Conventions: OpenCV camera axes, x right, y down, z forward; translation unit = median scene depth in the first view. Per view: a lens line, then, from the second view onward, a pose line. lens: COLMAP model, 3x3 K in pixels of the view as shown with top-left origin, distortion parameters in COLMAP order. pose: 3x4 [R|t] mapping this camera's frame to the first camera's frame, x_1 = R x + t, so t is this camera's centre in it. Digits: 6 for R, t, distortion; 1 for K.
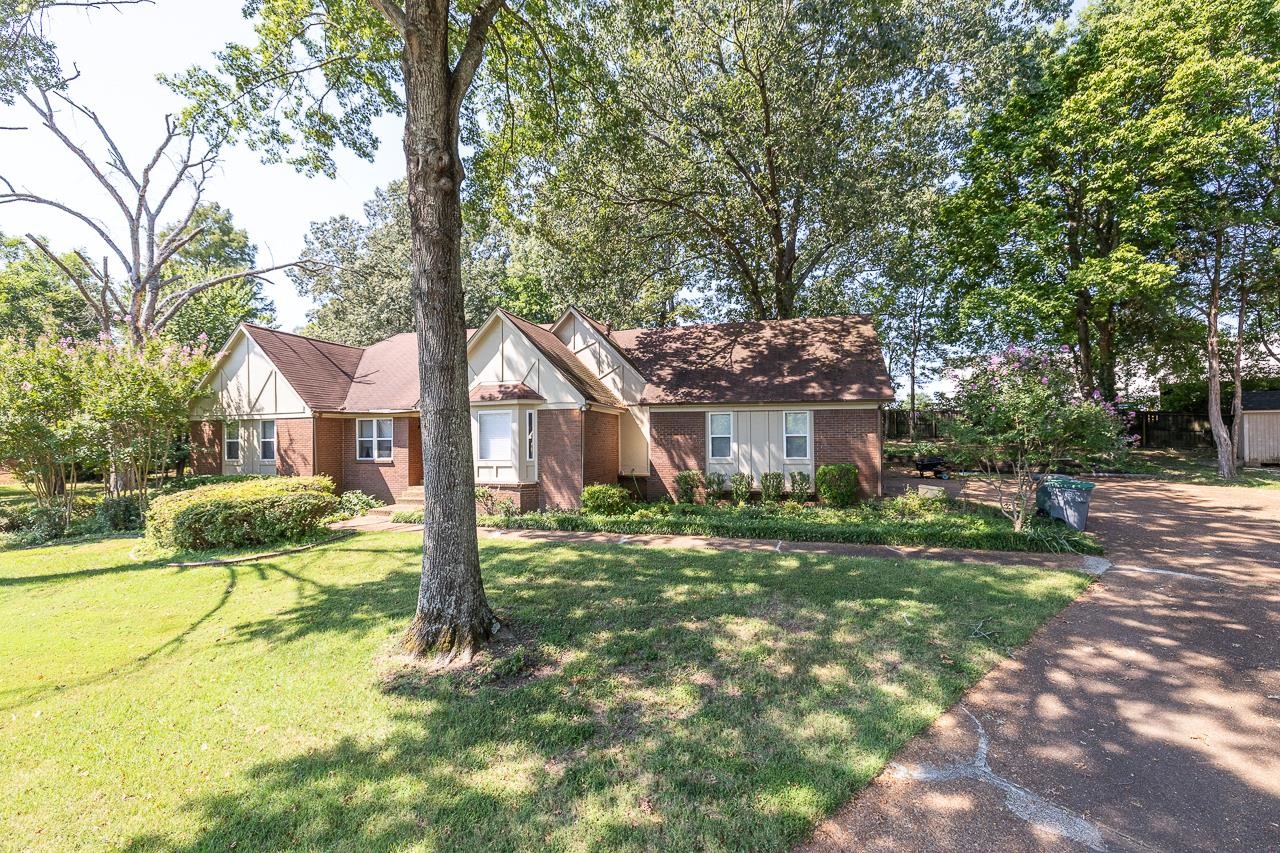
lens RADIAL K [[540.2, 0, 640.0], [0, 540.2, 426.5], [0, 0, 1]] dist [0.000209, -0.000084]
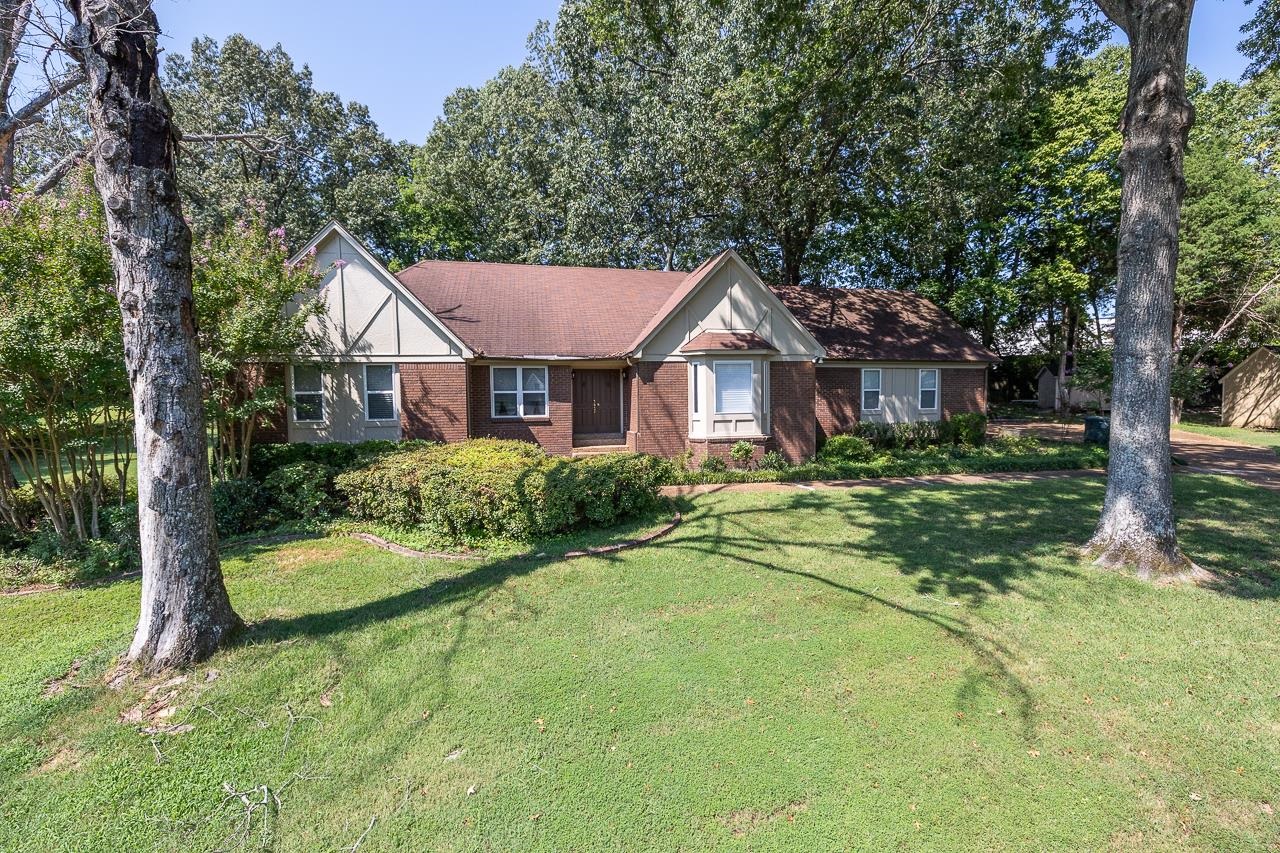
lens RADIAL K [[540.2, 0, 640.0], [0, 540.2, 426.5], [0, 0, 1]] dist [0.000209, -0.000084]
pose [[0.885674, -0.025952, 0.463582, -0.805115], [-0.005396, 0.997794, 0.066166, 0.023525], [-0.464276, -0.061103, 0.883580, 0.230506]]
